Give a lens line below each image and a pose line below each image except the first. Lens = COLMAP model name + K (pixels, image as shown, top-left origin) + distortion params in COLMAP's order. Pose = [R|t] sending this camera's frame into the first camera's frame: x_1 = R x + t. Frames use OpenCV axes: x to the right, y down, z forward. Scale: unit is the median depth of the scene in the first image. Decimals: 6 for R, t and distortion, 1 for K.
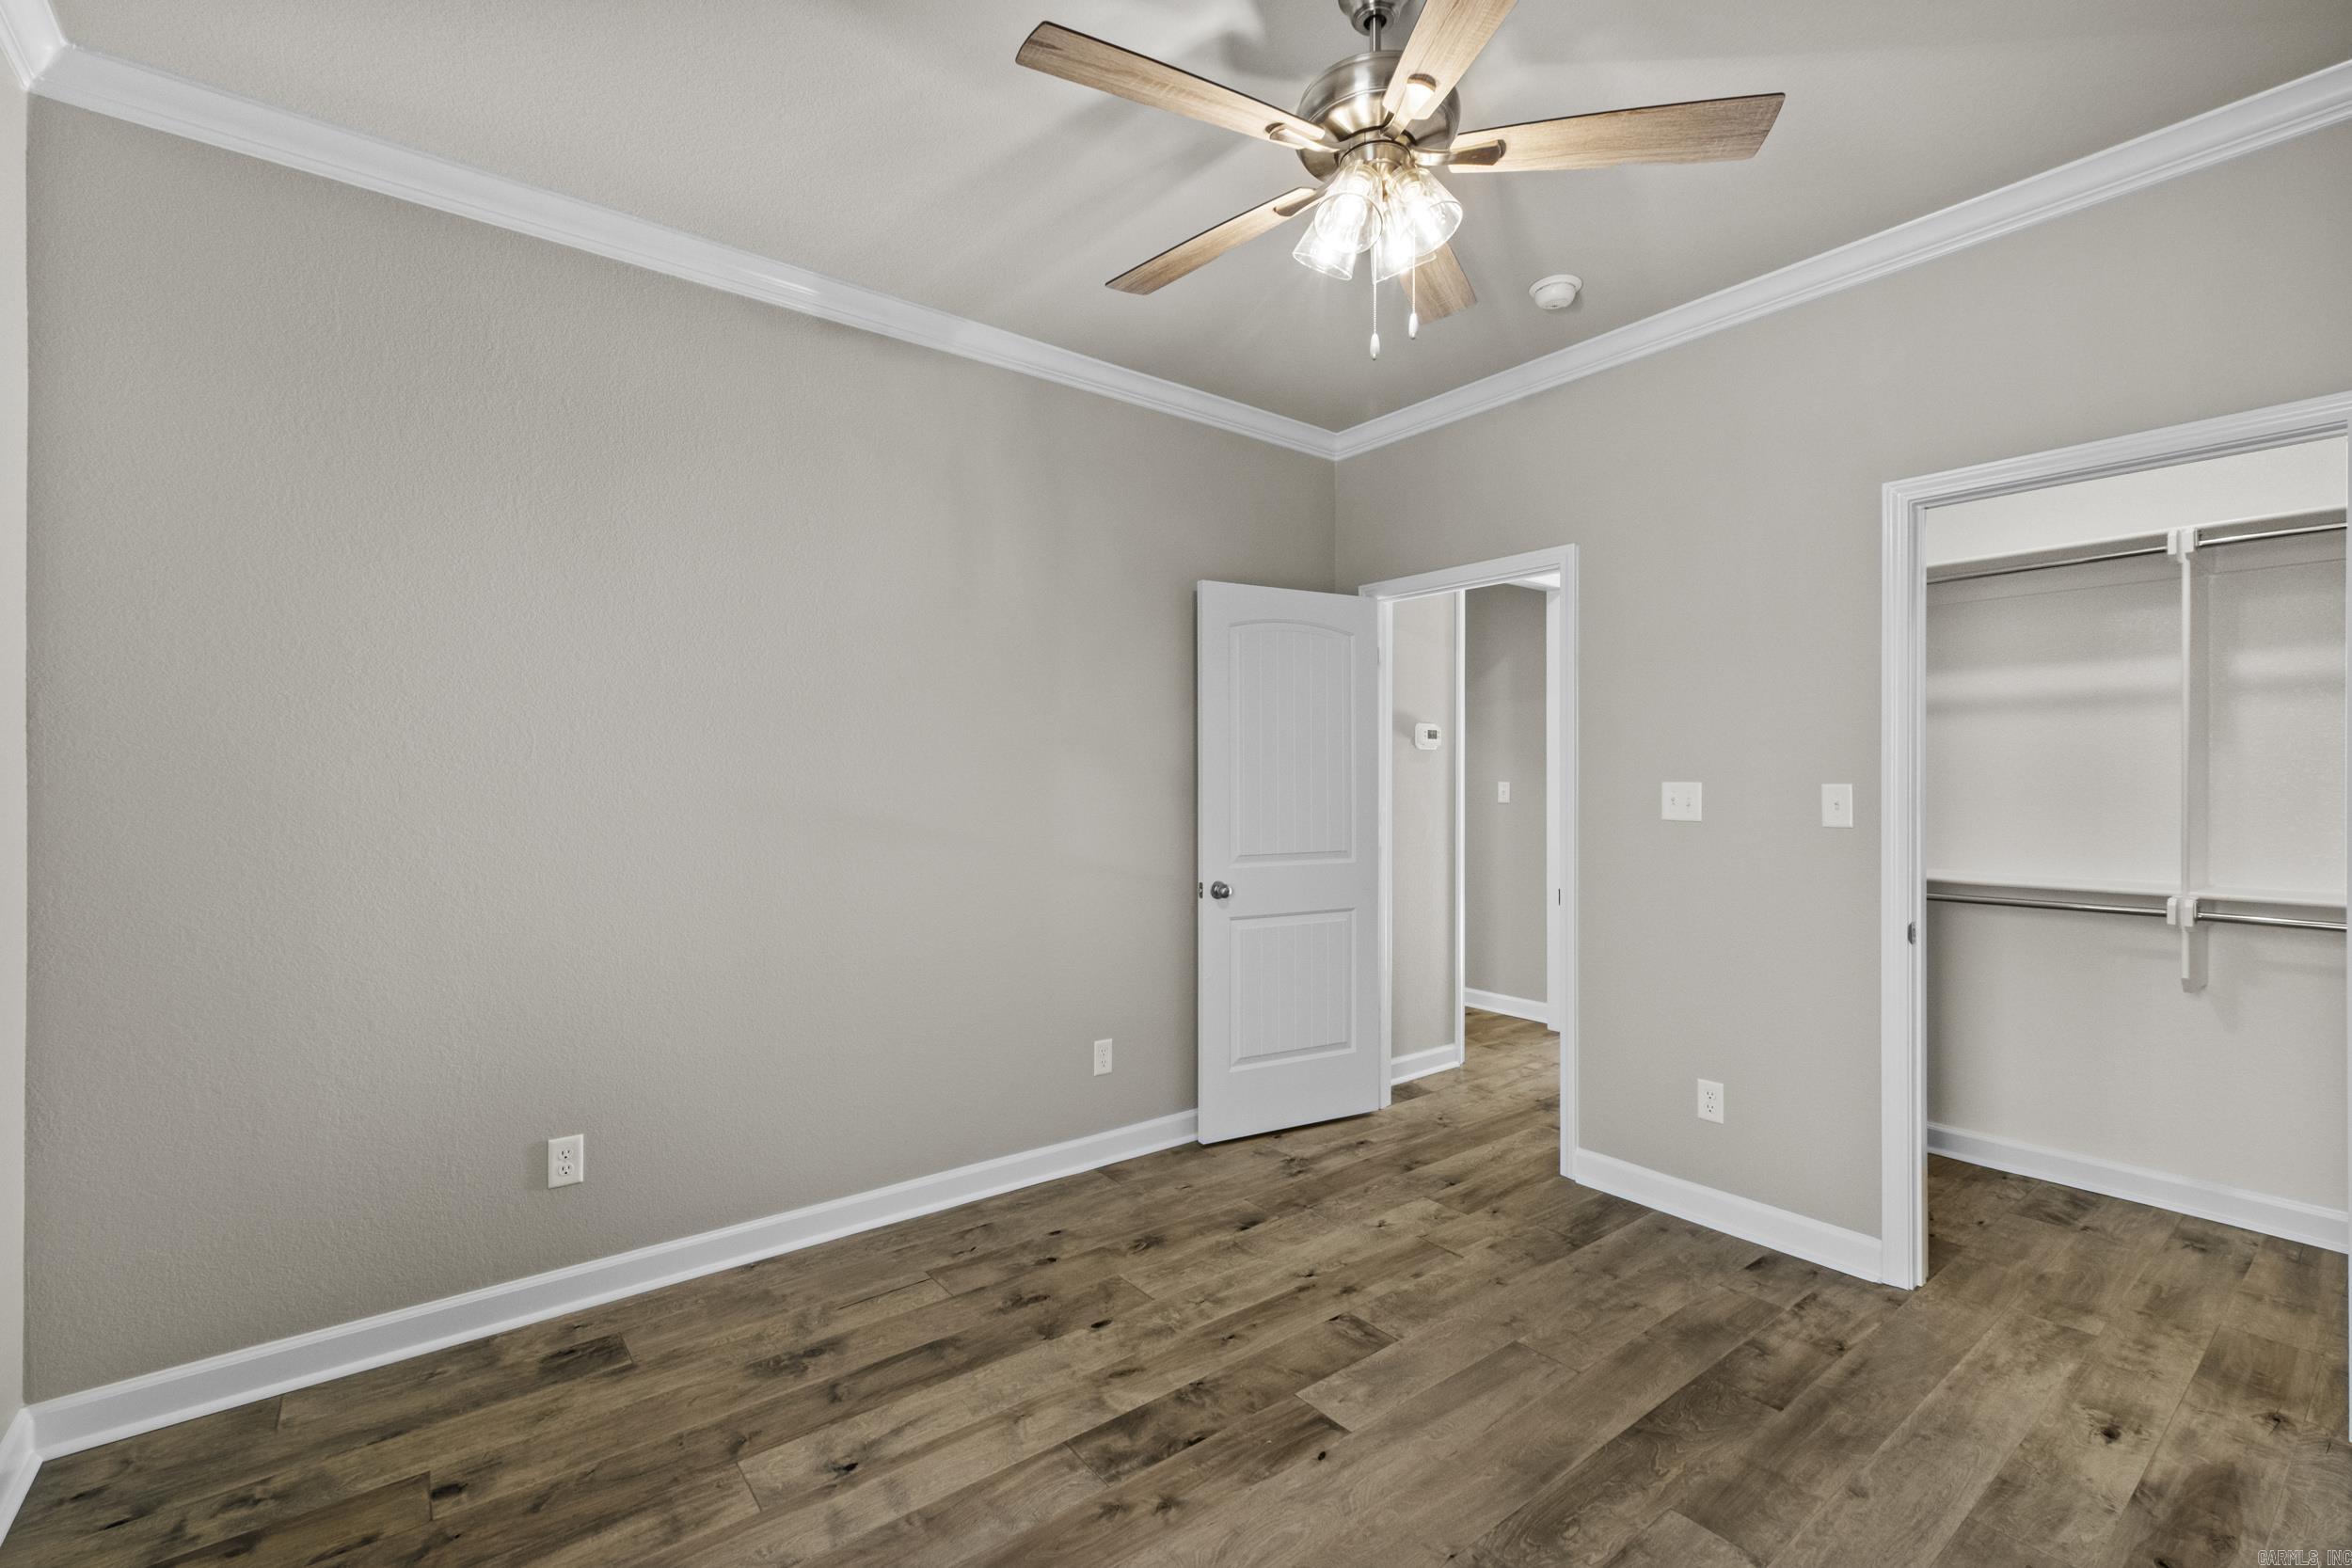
lens RADIAL K [[1025.6, 0, 1166.4], [0, 1025.6, 787.5], [0, 0, 1]] dist [0.006983, 0.000551]
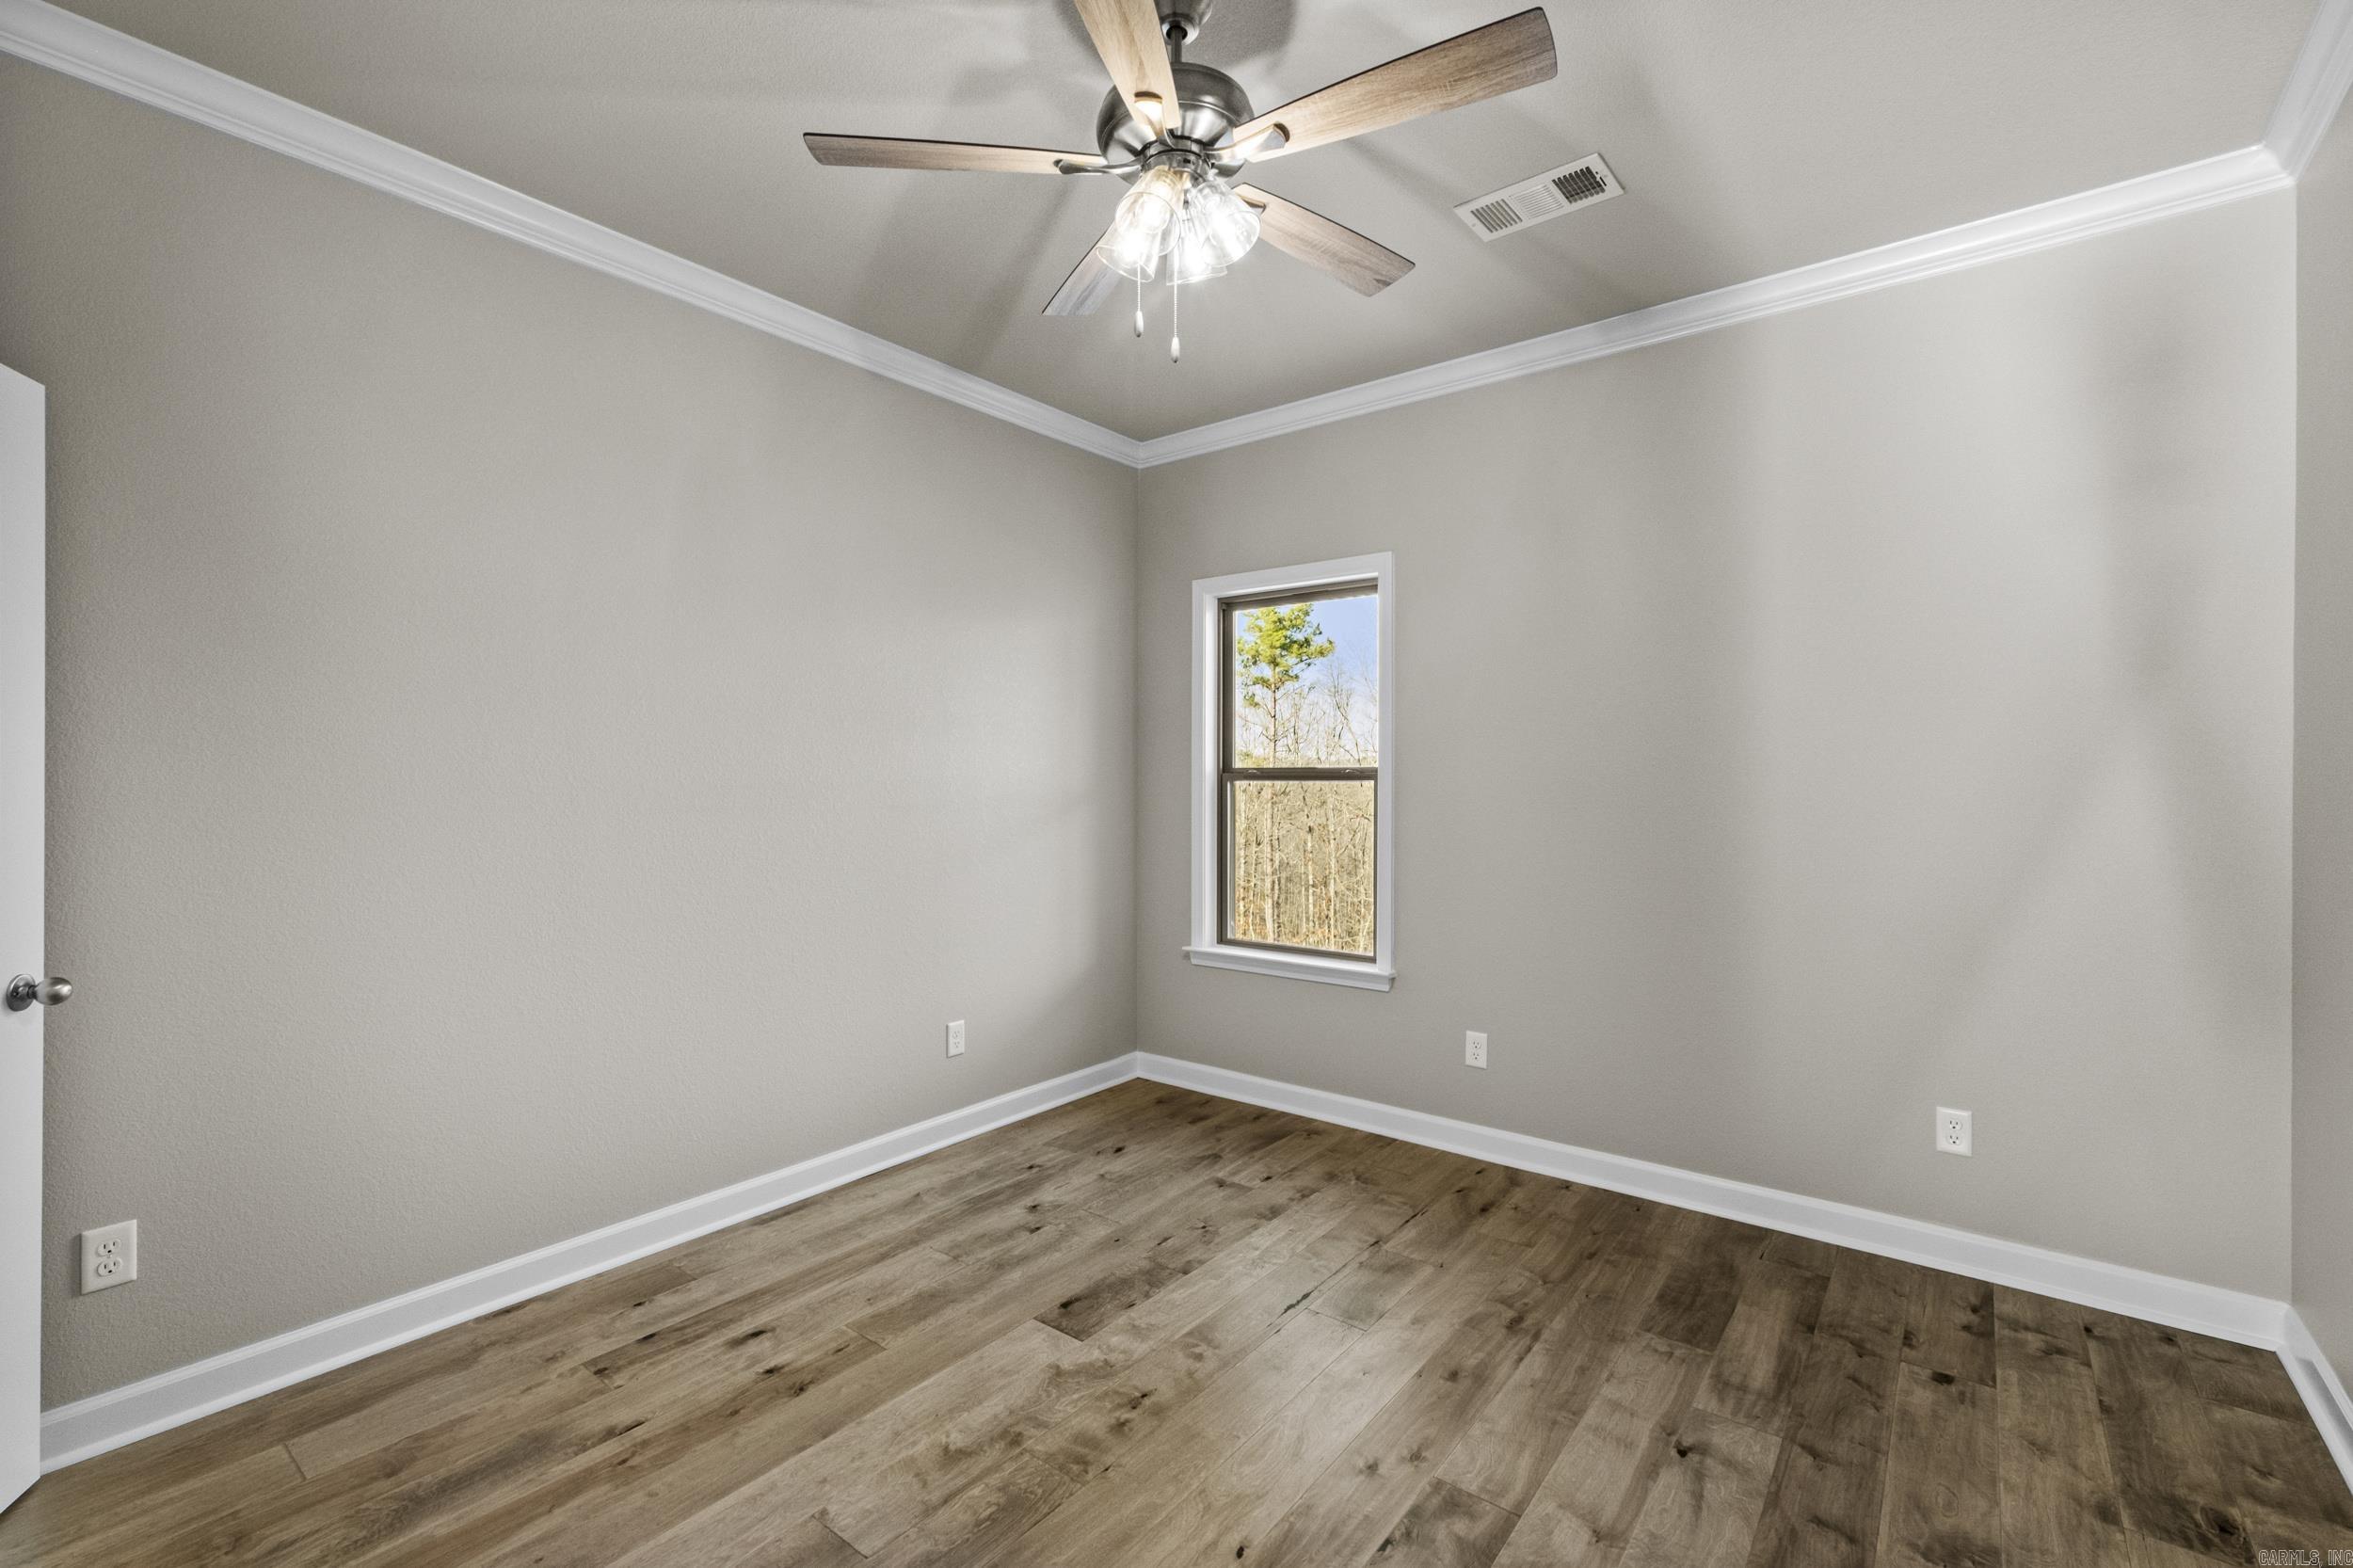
lens RADIAL K [[1026.1, 0, 1166.9], [0, 1026.1, 787.5], [0, 0, 1]] dist [0.006983, 0.000551]
pose [[-0.971761, 0.001136, -0.235963, 0.423471], [-0.000961, 0.999961, 0.008770, -0.000864], [0.235964, 0.008749, -0.971722, 1.861189]]
